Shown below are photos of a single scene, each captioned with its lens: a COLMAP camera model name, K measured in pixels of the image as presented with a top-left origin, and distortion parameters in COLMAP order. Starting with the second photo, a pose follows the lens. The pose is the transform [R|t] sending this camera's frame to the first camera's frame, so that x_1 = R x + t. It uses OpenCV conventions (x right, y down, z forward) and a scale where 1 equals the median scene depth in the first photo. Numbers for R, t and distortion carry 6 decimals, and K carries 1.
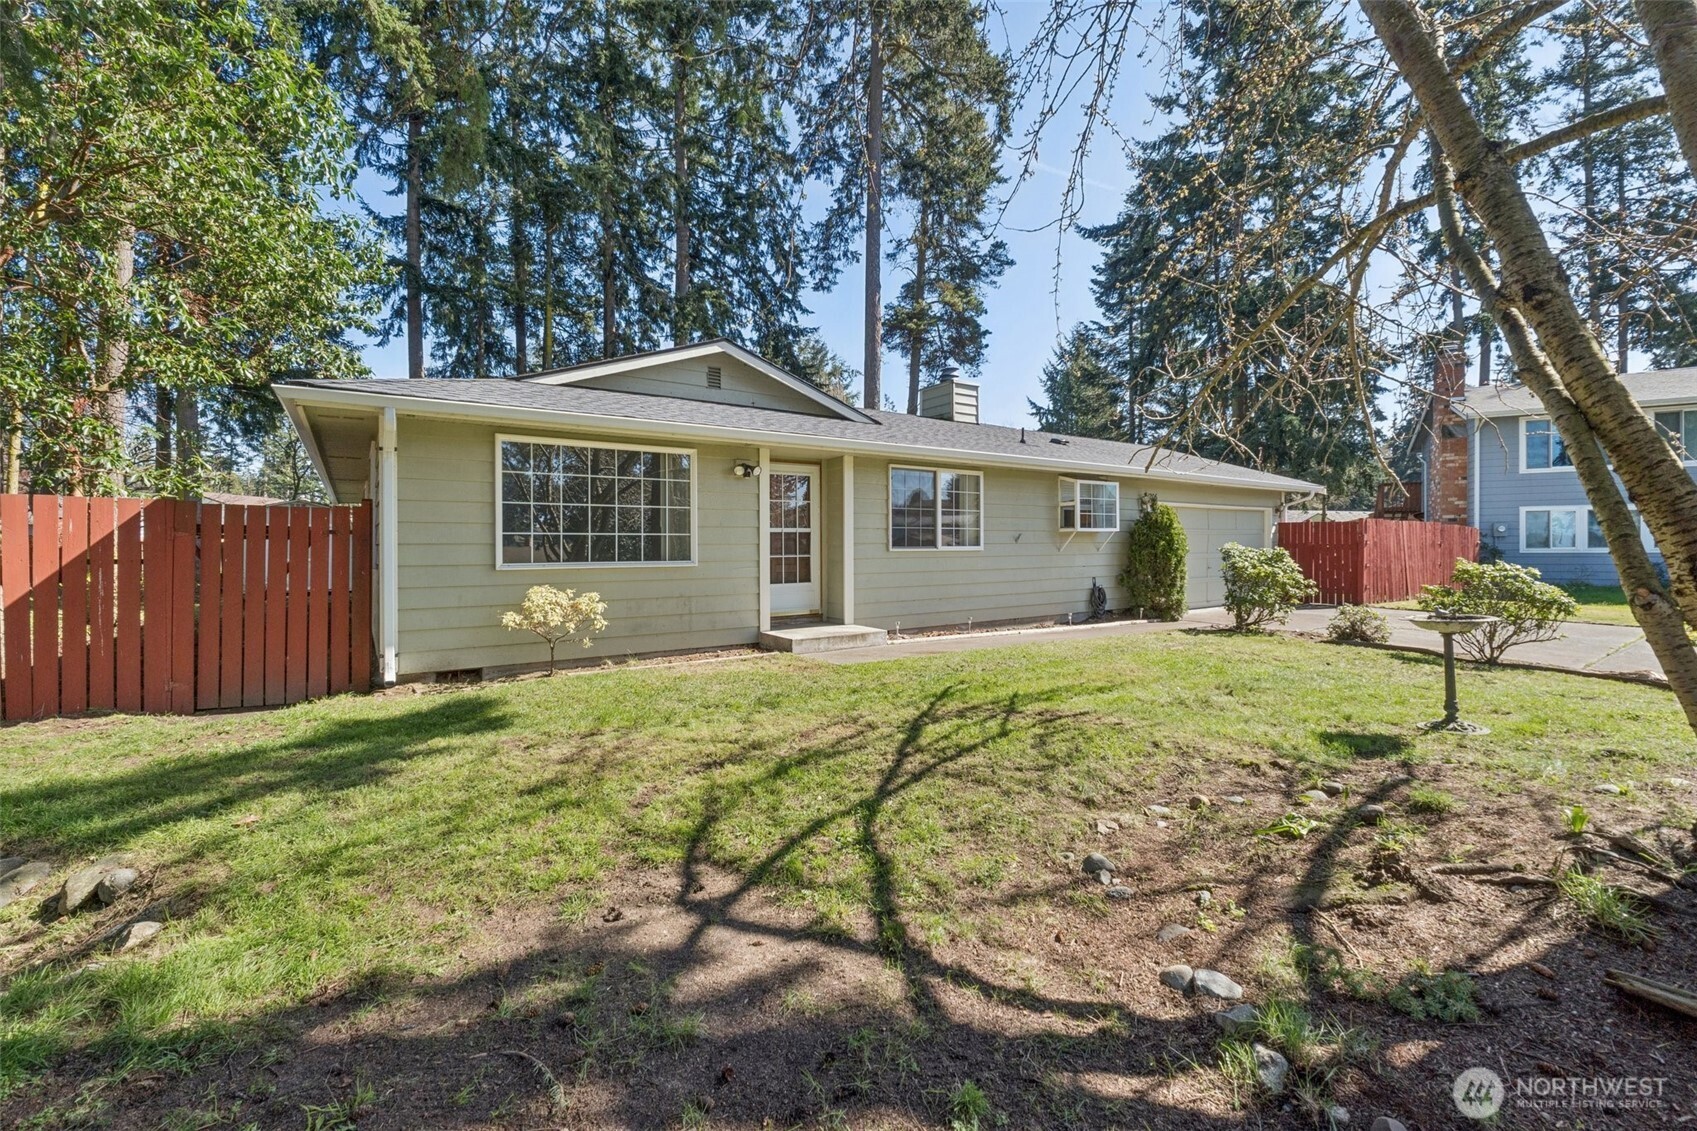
lens RADIAL K [[702.8, 0, 840.9], [0, 702.8, 556.1], [0, 0, 1]] dist [-0.008248, -0.000131]
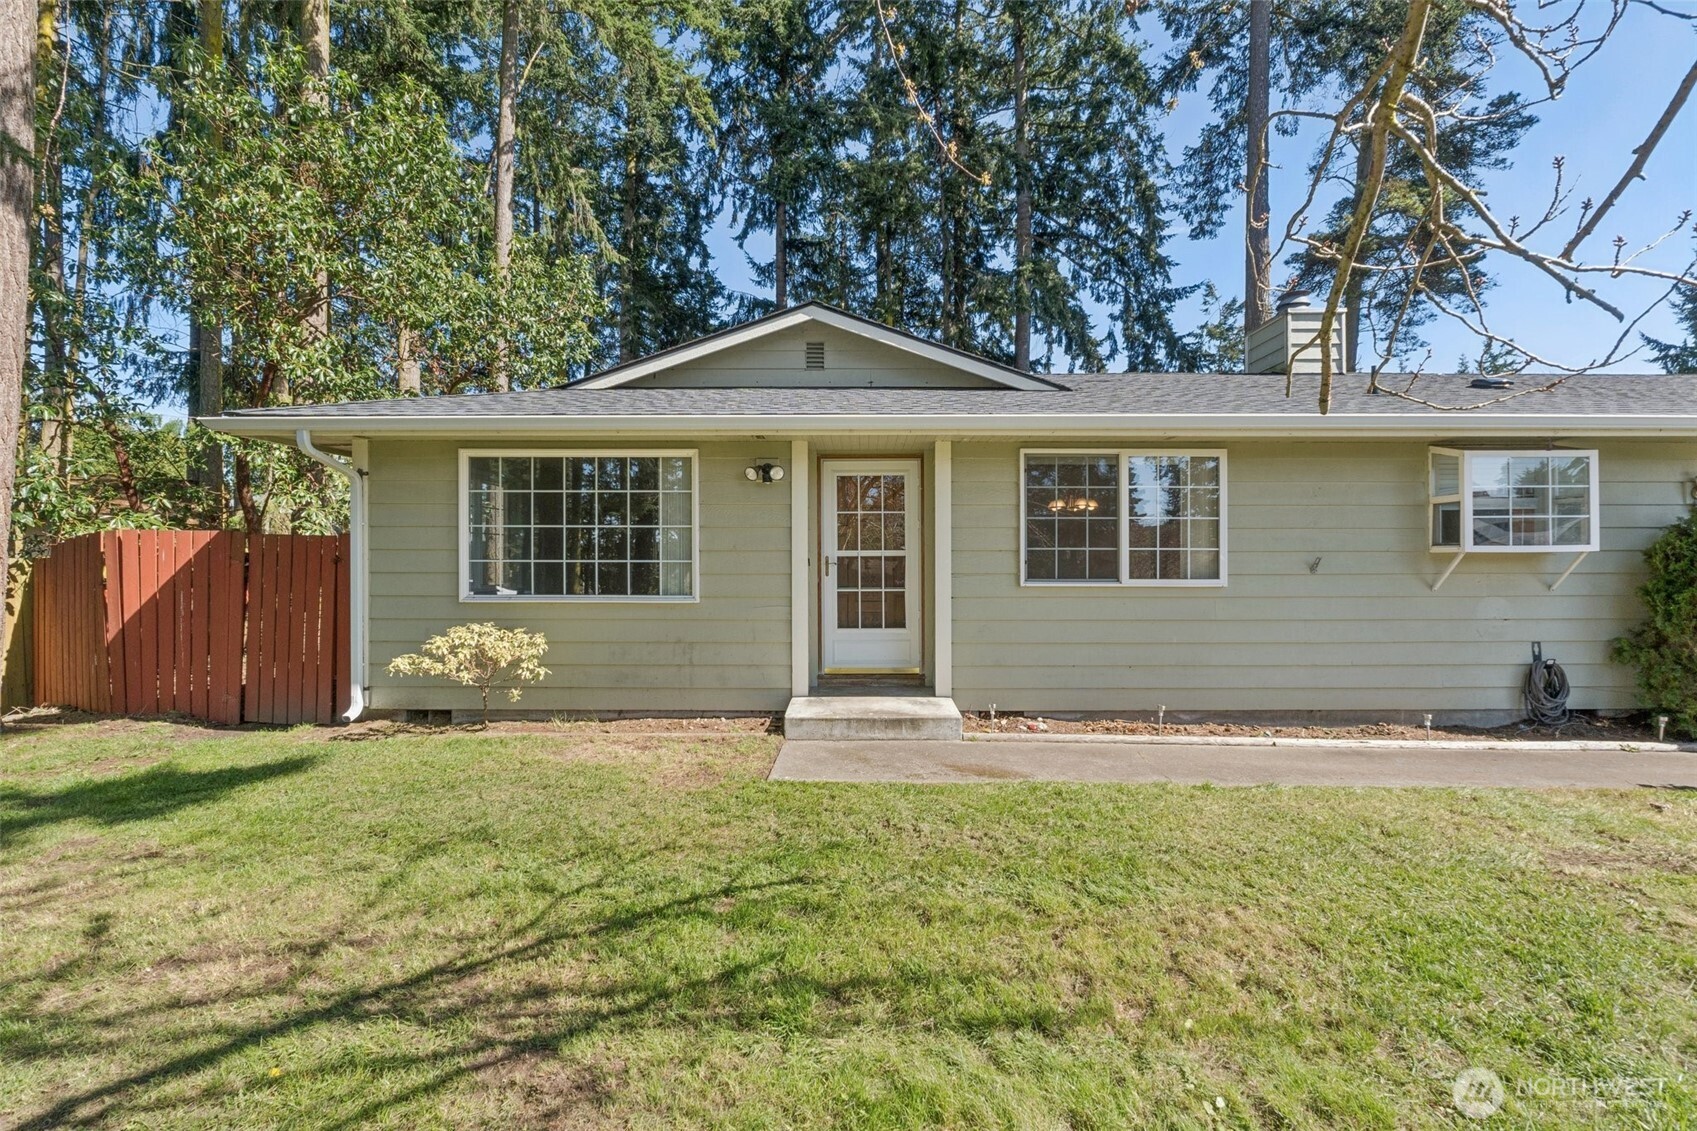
lens RADIAL K [[711.5, 0, 859.5], [0, 711.5, 558.4], [0, 0, 1]] dist [-0.010017, -0.000025]
pose [[0.822561, 0.007091, -0.568633, 0.249127], [-0.013077, 0.999894, -0.006447, -0.020641], [0.568527, 0.012739, 0.822566, 0.310183]]
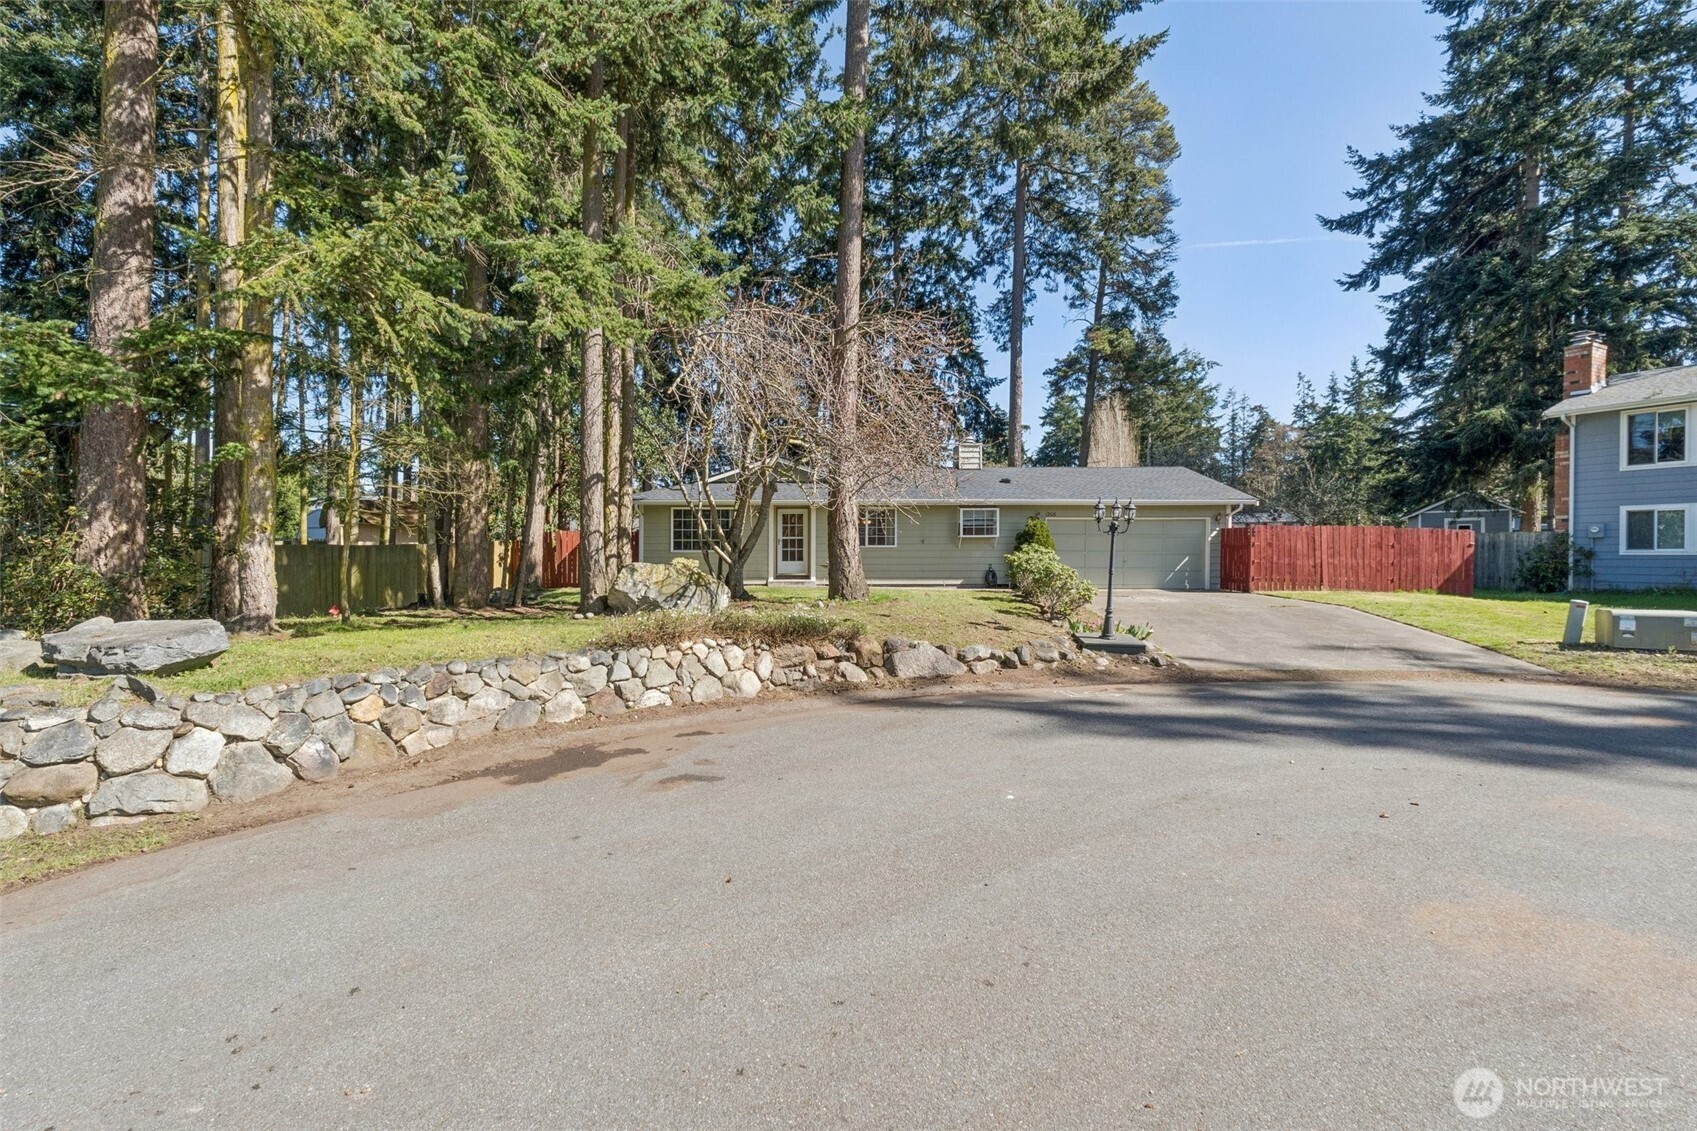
lens RADIAL K [[714.4, 0, 804.1], [0, 714.4, 559.6], [0, 0, 1]] dist [-0.001363, -0.000150]
pose [[0.818666, 0.011499, -0.574154, 0.984216], [-0.012514, 0.999919, 0.002182, 0.021522], [0.574133, 0.005398, 0.818744, -0.665561]]
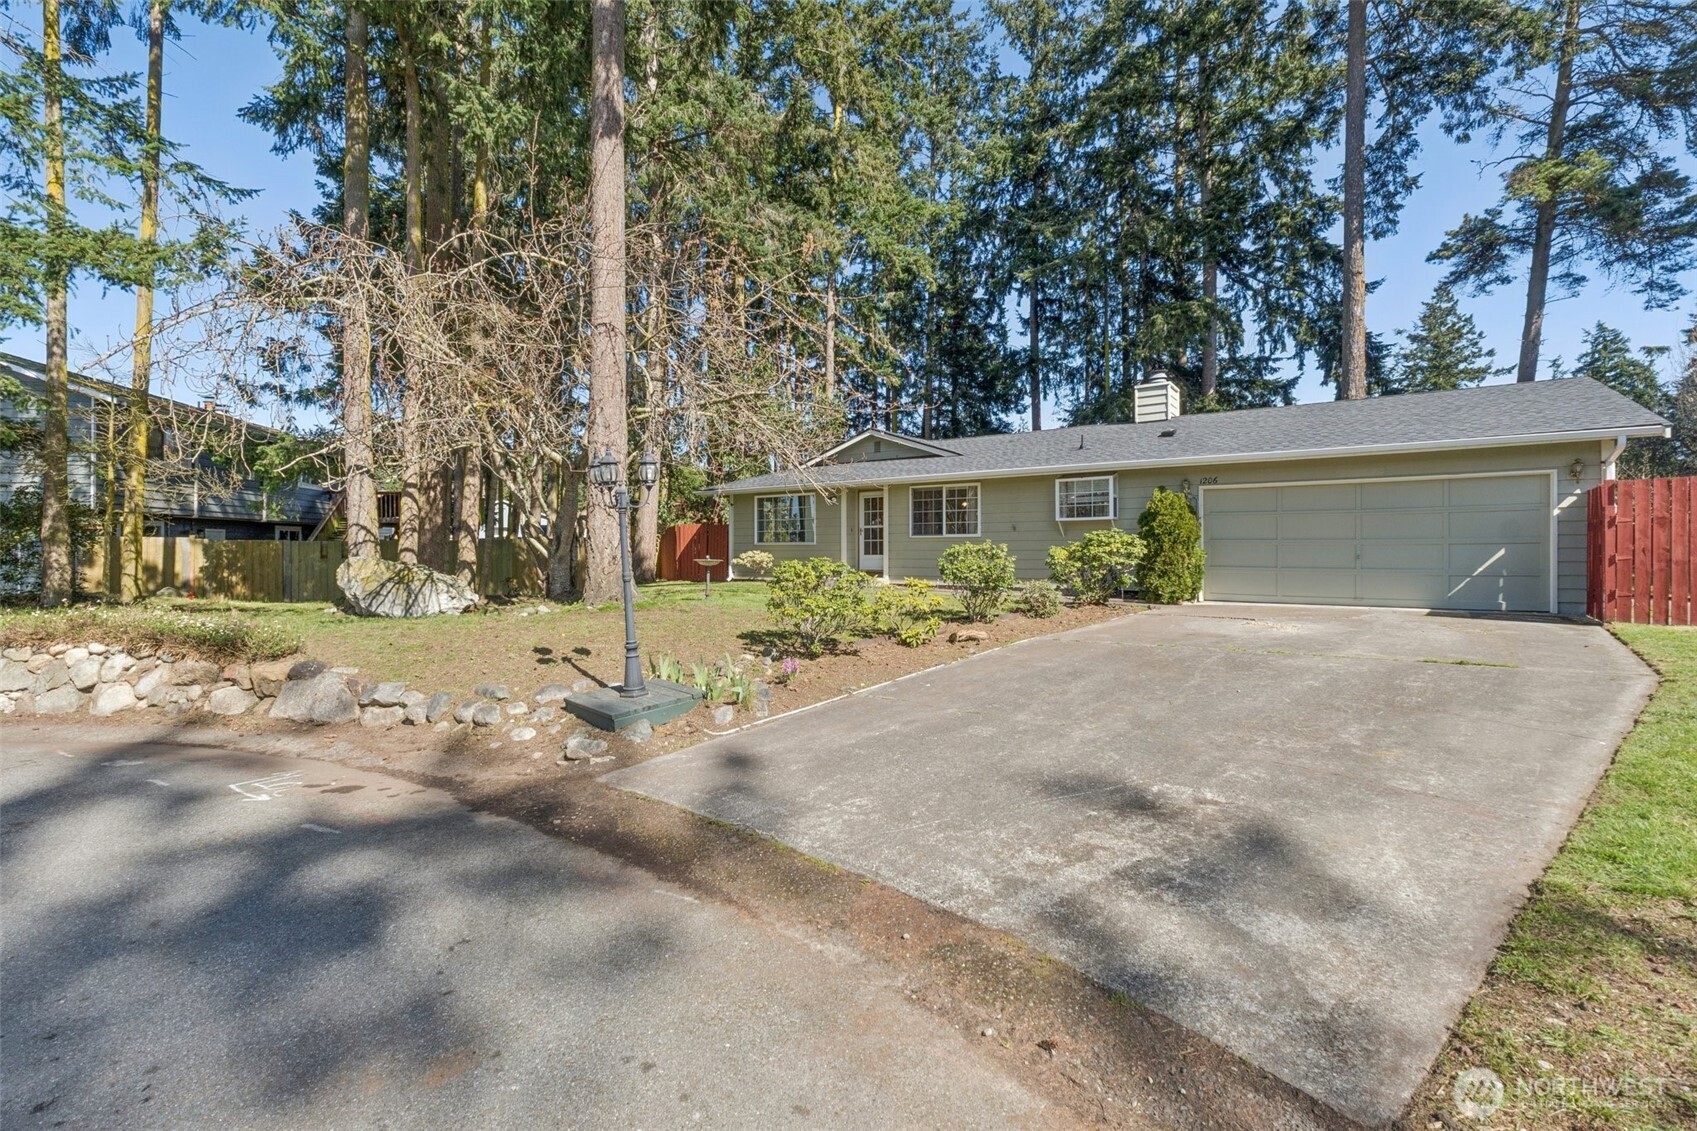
lens RADIAL K [[702.8, 0, 840.9], [0, 702.8, 556.1], [0, 0, 1]] dist [-0.008248, -0.000131]
pose [[0.342587, 0.017312, -0.939327, 1.281800], [-0.008466, 0.999847, 0.015339, 0.010602], [0.939448, 0.002698, 0.342681, 0.205114]]
